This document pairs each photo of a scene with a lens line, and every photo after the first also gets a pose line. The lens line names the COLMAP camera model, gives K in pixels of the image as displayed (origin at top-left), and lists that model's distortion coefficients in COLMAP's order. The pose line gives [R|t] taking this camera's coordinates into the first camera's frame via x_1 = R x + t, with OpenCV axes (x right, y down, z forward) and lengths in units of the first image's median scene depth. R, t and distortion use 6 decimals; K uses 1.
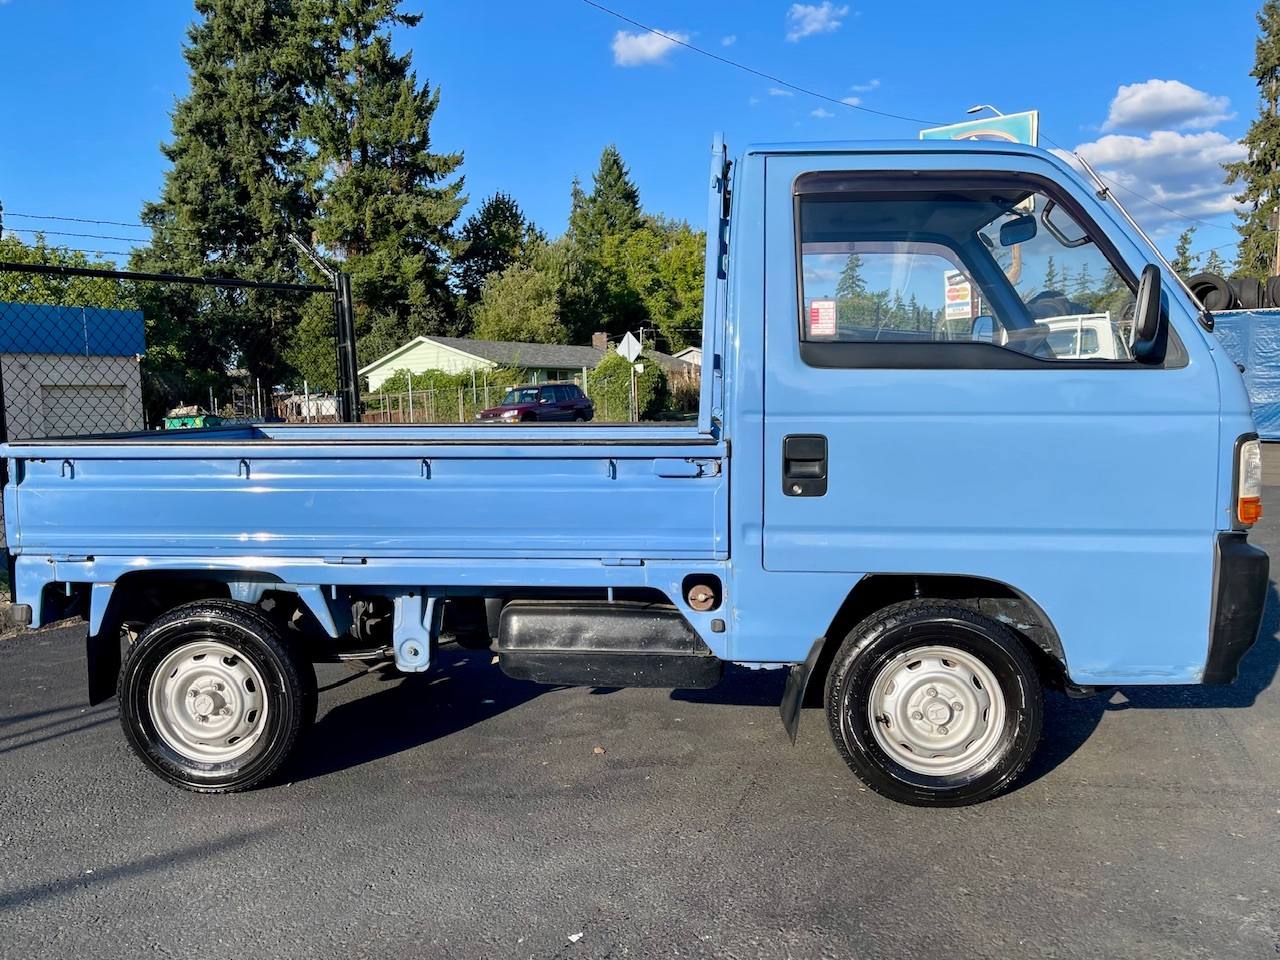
lens RADIAL K [[1000.3, 0, 642.8], [0, 1000.3, 486.6], [0, 0, 1]] dist [0.064307, -0.051693]
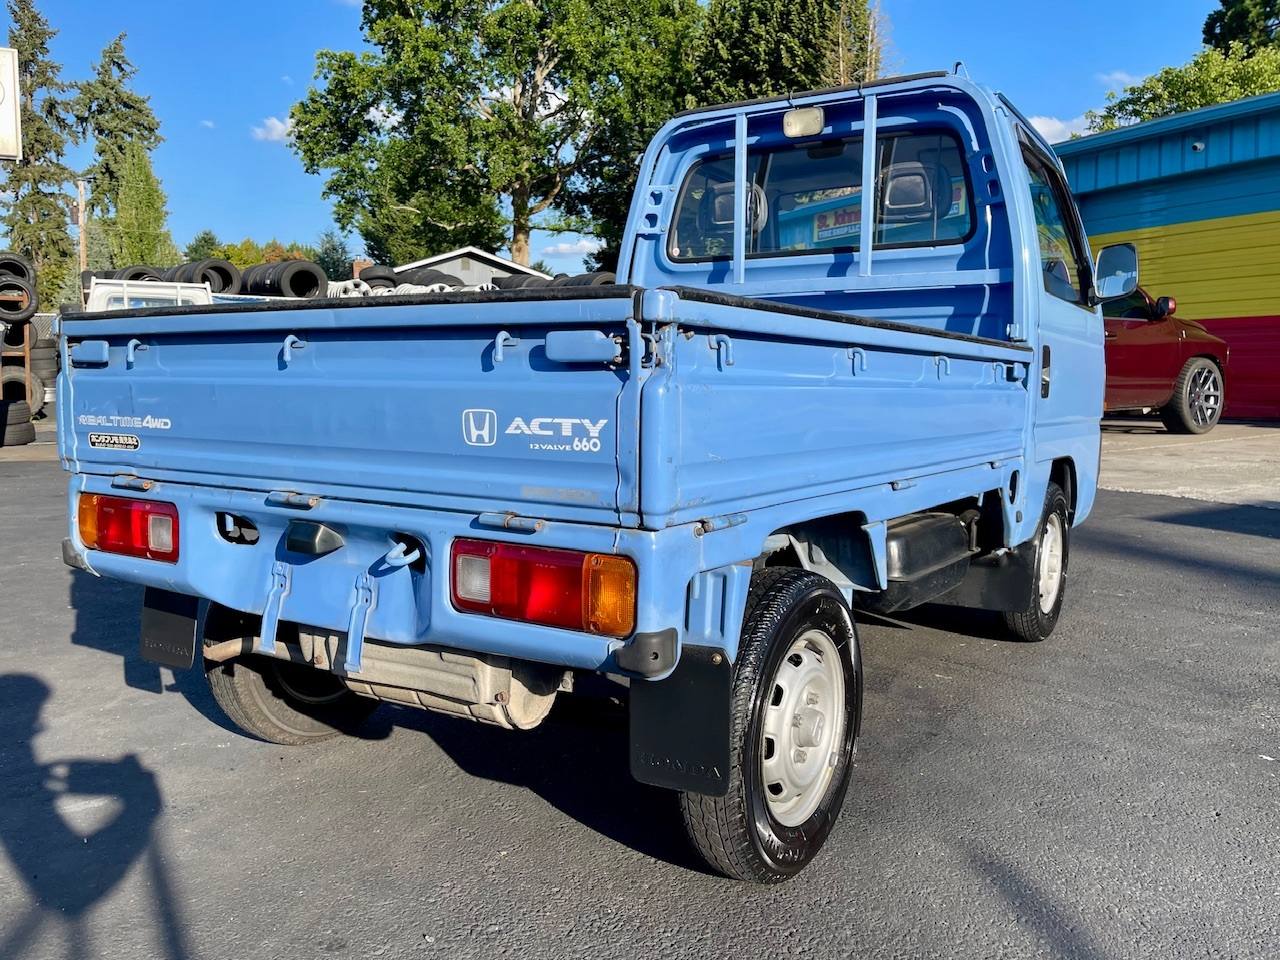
lens RADIAL K [[1000.3, 0, 639.0], [0, 1000.3, 469.5], [0, 0, 1]] dist [0.064307, -0.051693]
pose [[0.467103, -0.058166, 0.882287, -1.168498], [0.066046, 0.997342, 0.030785, 0.024862], [-0.881733, 0.043892, 0.469703, 0.884505]]
